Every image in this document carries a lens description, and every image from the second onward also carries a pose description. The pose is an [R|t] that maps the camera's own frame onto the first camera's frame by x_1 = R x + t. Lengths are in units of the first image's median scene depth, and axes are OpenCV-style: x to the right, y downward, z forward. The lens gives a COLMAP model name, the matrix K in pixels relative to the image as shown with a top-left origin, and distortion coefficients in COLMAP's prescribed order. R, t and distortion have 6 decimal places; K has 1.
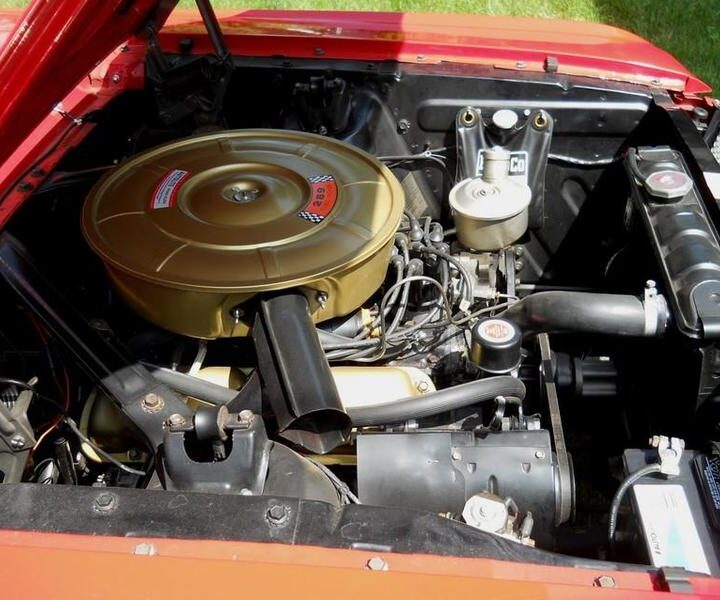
lens RADIAL K [[1060.8, 0, 360.0], [0, 1060.8, 300.0], [0, 0, 1]] dist [-0.082355, 0.024763]
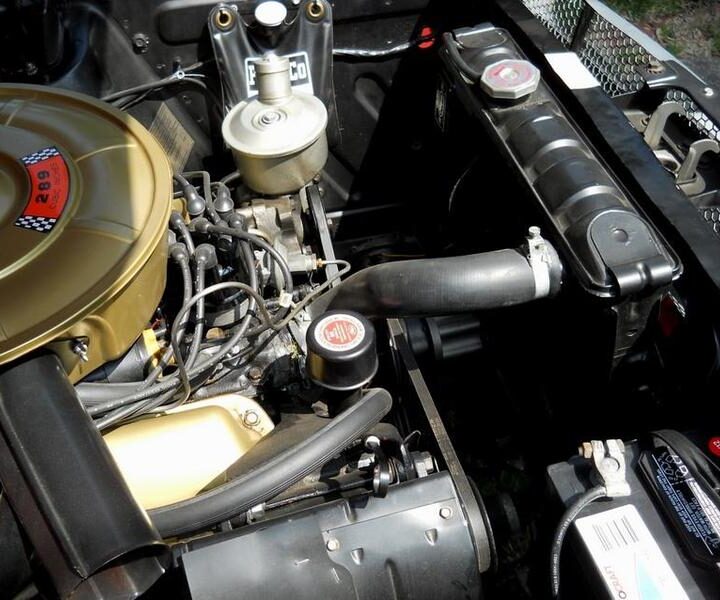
lens RADIAL K [[896.7, 0, 374.2], [0, 896.7, 269.3], [0, 0, 1]] dist [-0.011387, -0.088622]
pose [[0.946381, -0.212226, 0.243565, 0.010992], [0.173185, 0.969745, 0.172054, -0.104115], [-0.272710, -0.120646, 0.954502, 0.385459]]
